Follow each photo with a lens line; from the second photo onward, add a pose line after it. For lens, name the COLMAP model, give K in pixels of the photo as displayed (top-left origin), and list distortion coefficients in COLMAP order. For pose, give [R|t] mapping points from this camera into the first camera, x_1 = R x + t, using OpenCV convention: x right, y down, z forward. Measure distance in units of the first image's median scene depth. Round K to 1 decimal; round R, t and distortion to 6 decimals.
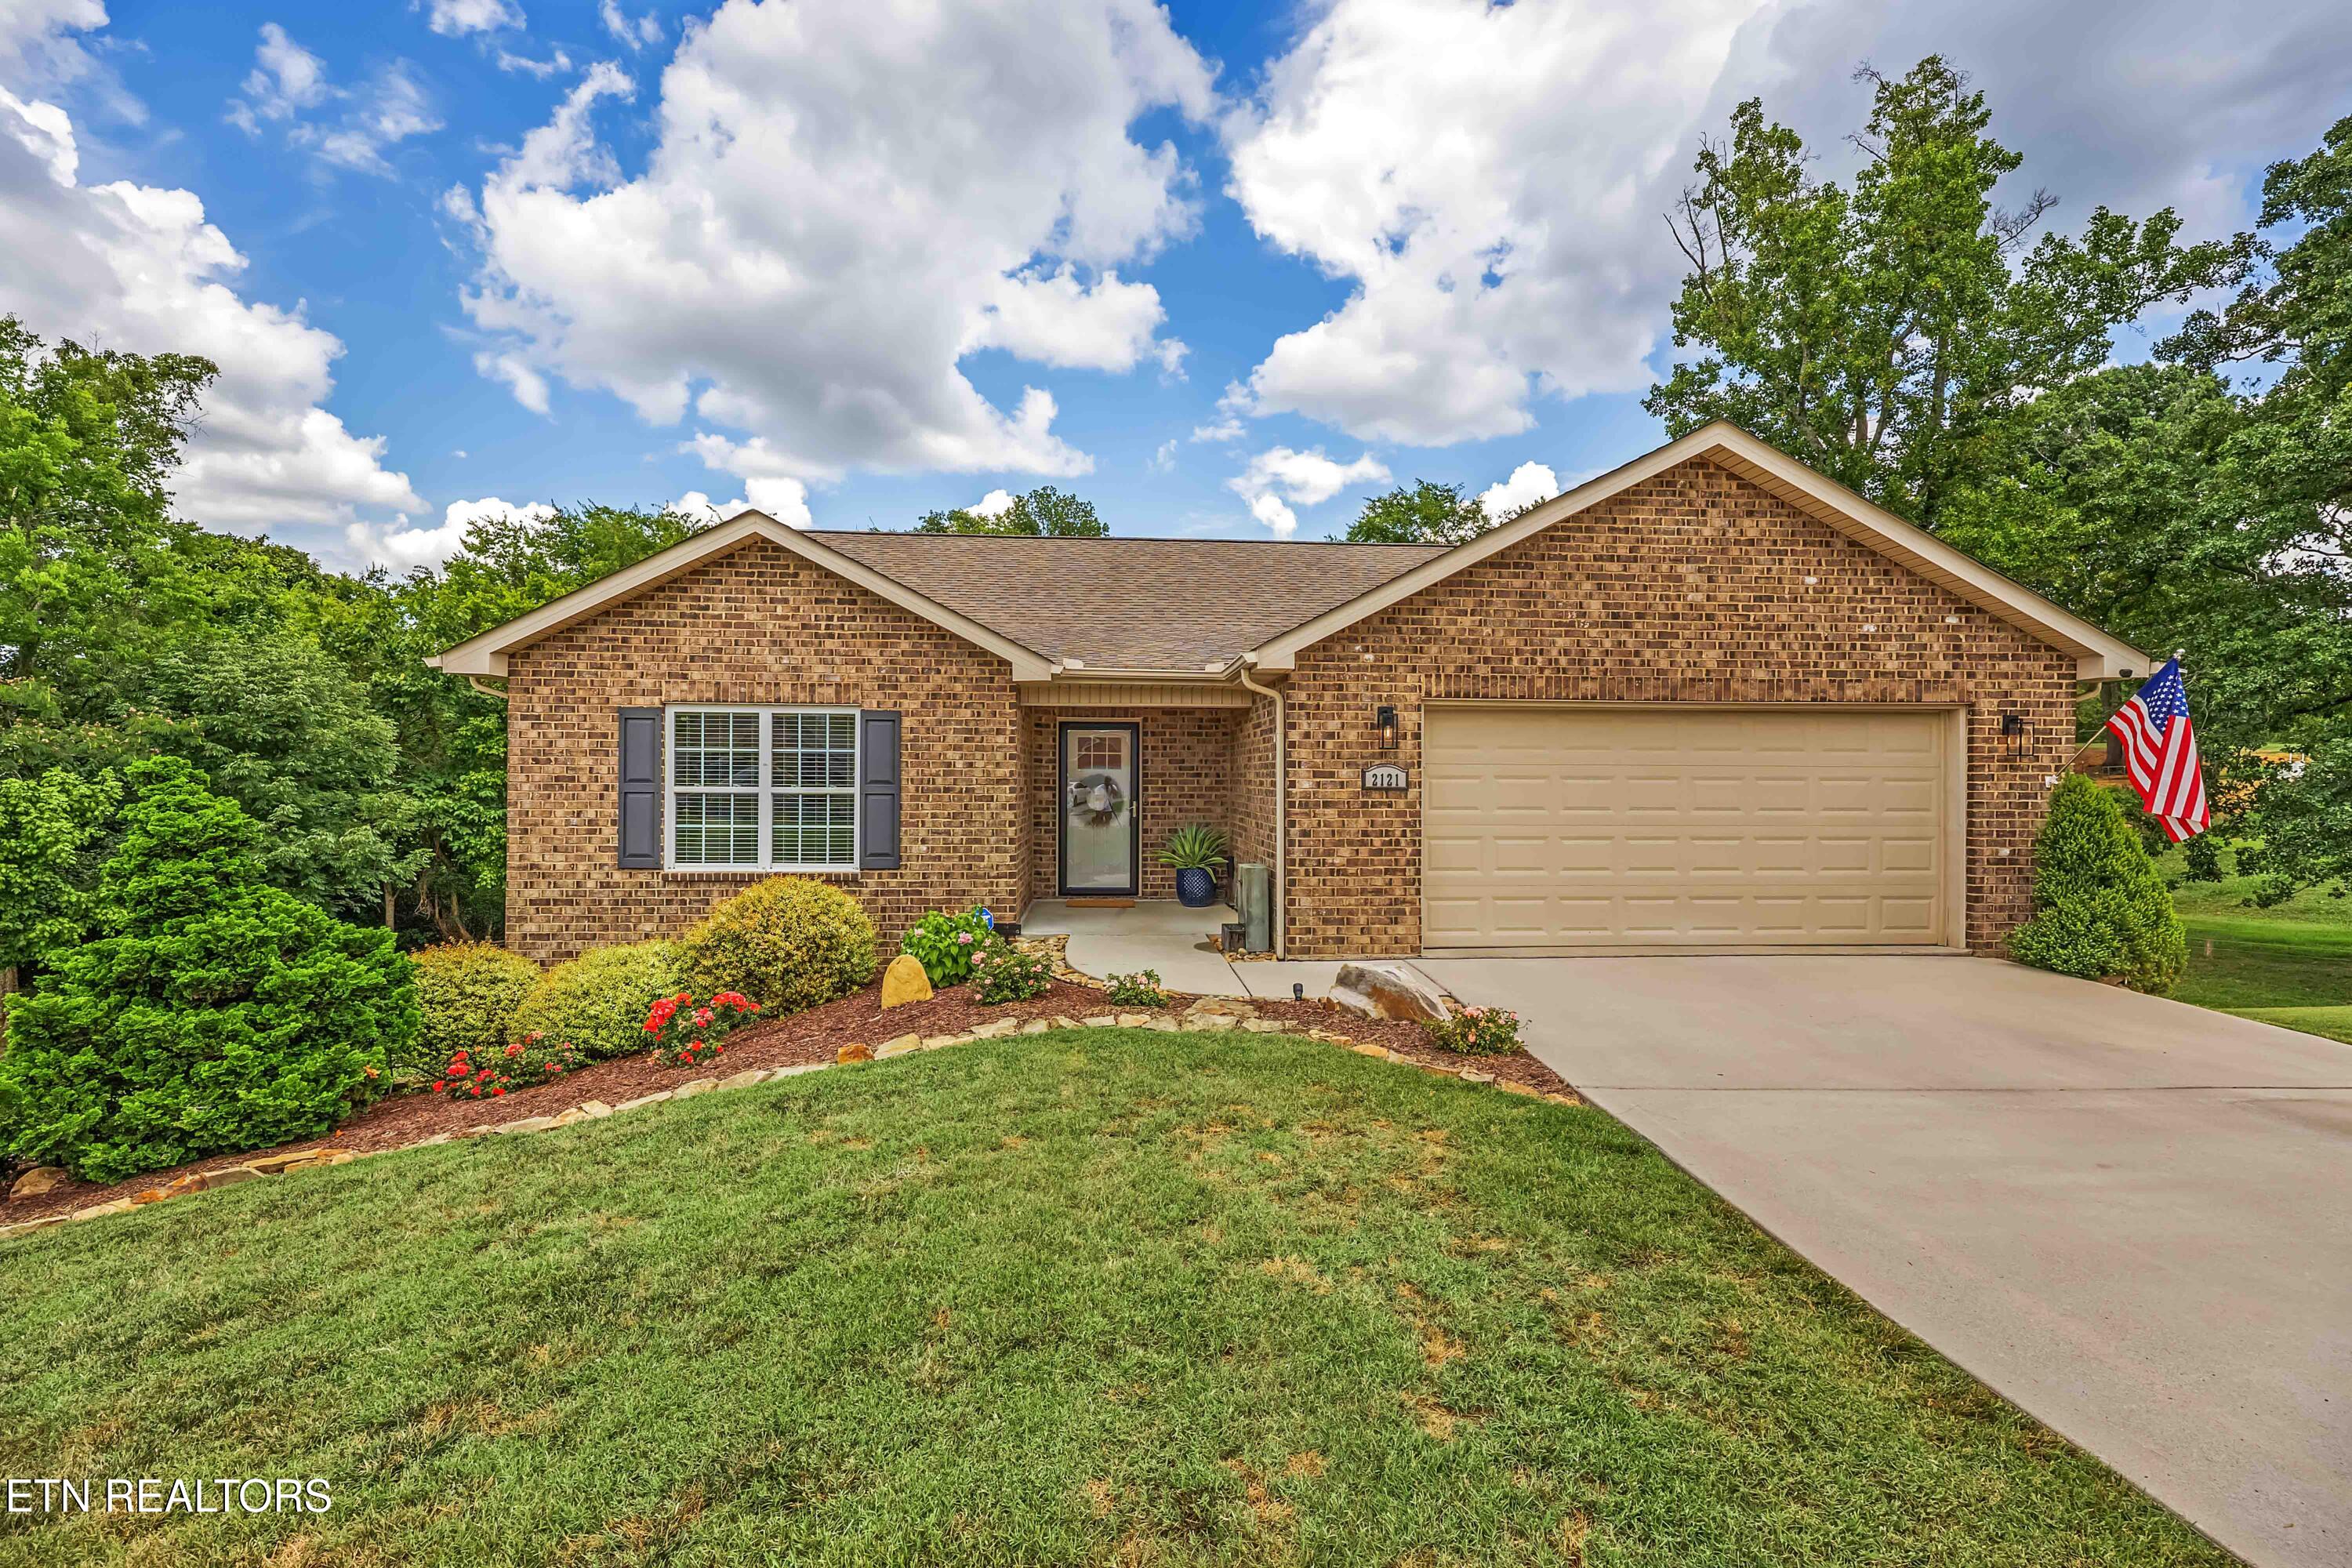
lens RADIAL K [[1037.8, 0, 1181.6], [0, 1037.8, 772.3], [0, 0, 1]] dist [0.003970, -0.000647]
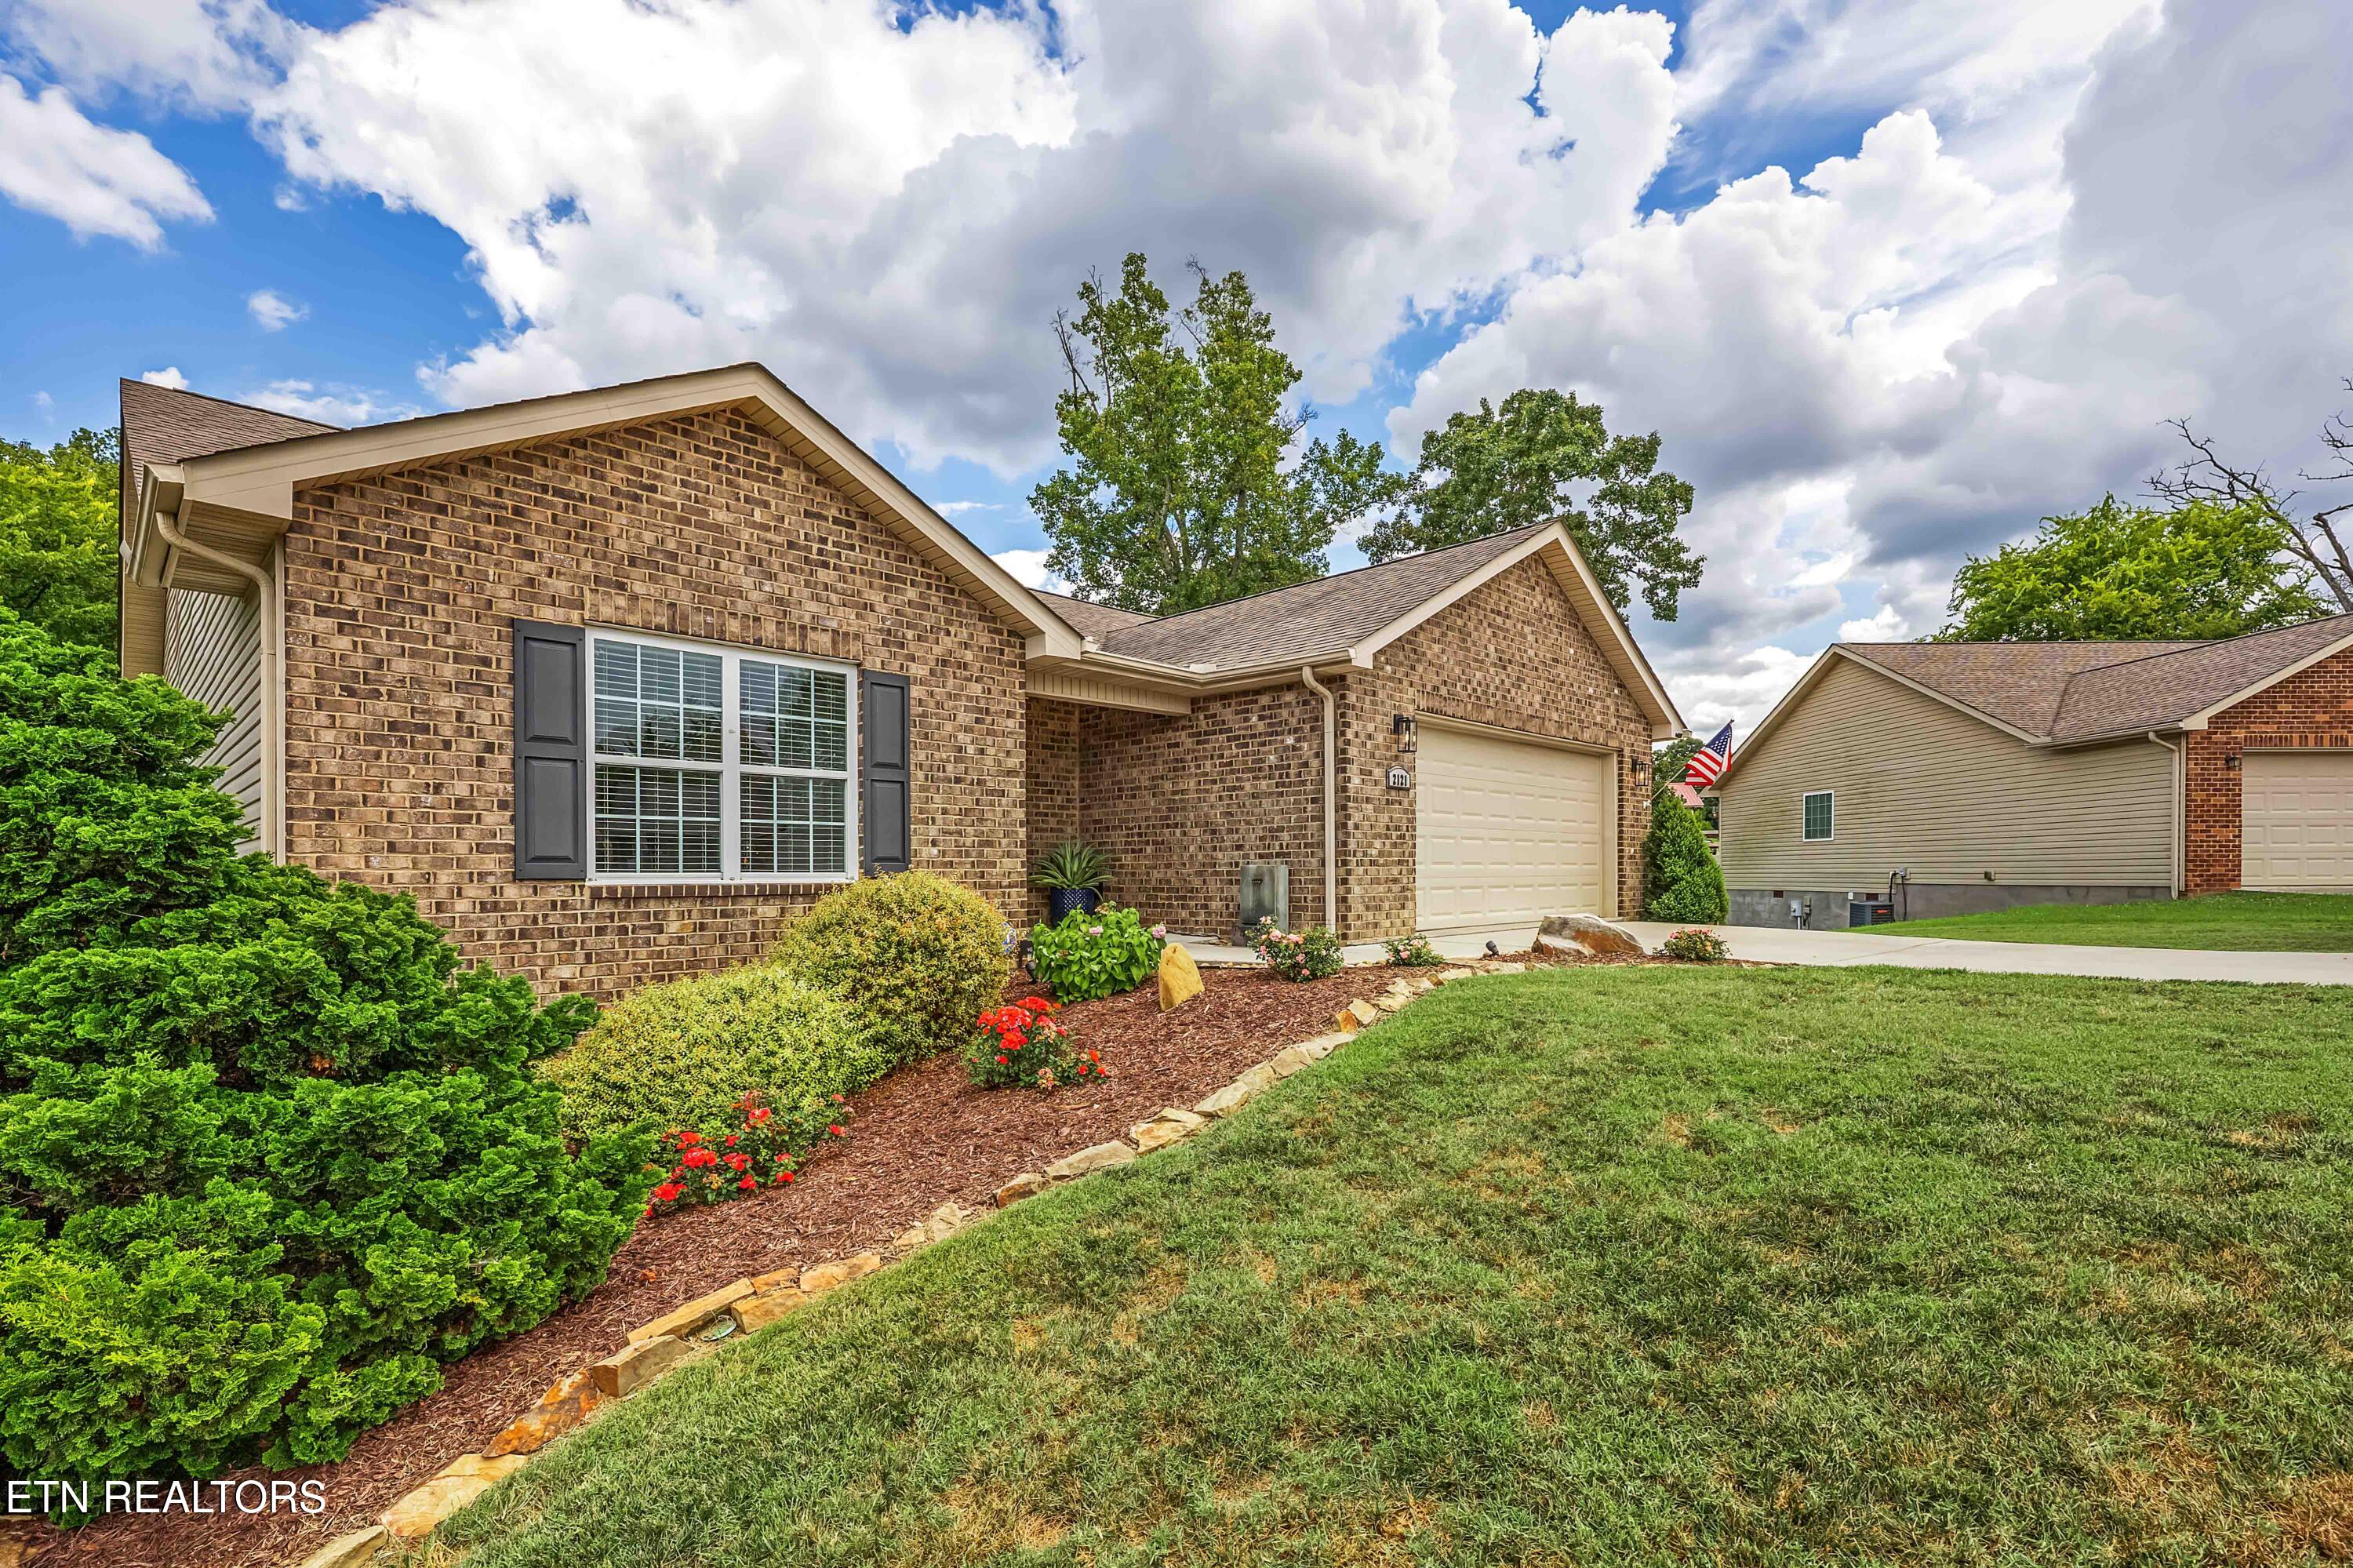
lens RADIAL K [[1073.9, 0, 1184.6], [0, 1073.9, 876.3], [0, 0, 1]] dist [0.002856, -0.000021]
pose [[0.748246, -0.012432, 0.663304, -0.659843], [0.007770, 0.999920, 0.009976, 0.086226], [-0.663375, -0.002311, 0.748283, 0.253909]]
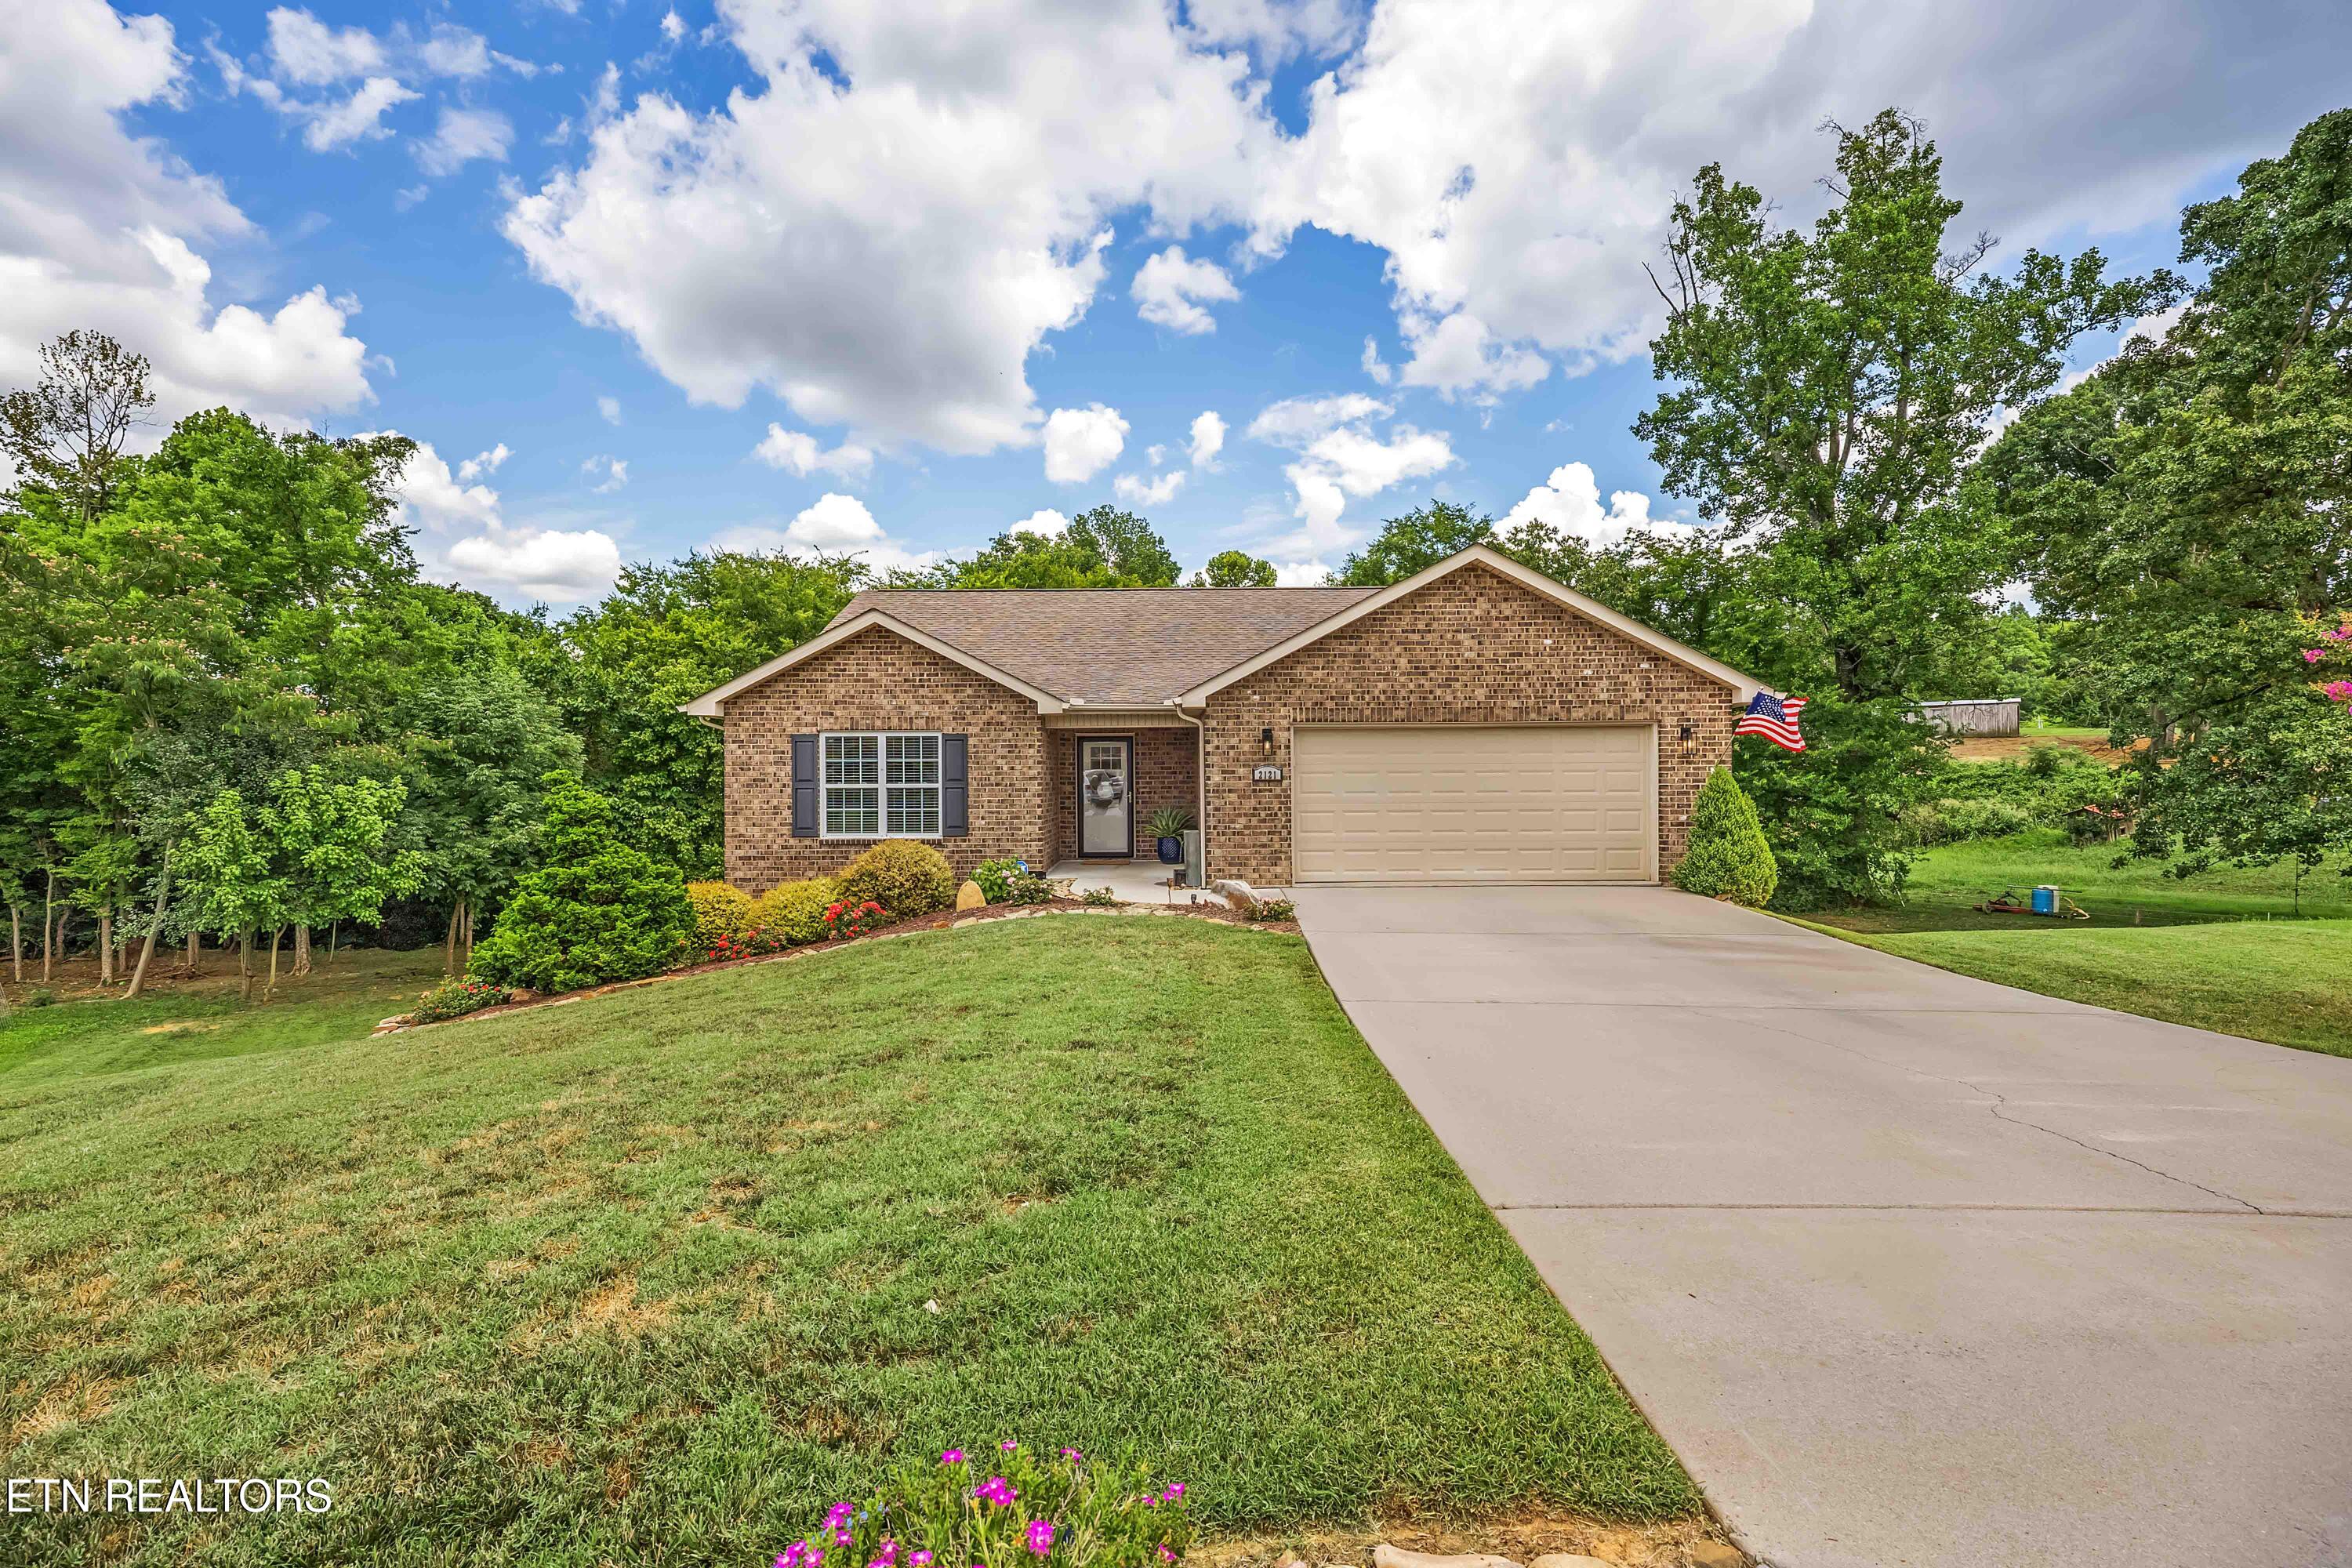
lens RADIAL K [[1037.8, 0, 1181.6], [0, 1037.8, 772.3], [0, 0, 1]] dist [0.003970, -0.000647]
pose [[0.997394, -0.011793, -0.071178, 0.158040], [0.012116, 0.999918, 0.004108, -0.004367], [0.071123, -0.004959, 0.997455, -0.522505]]
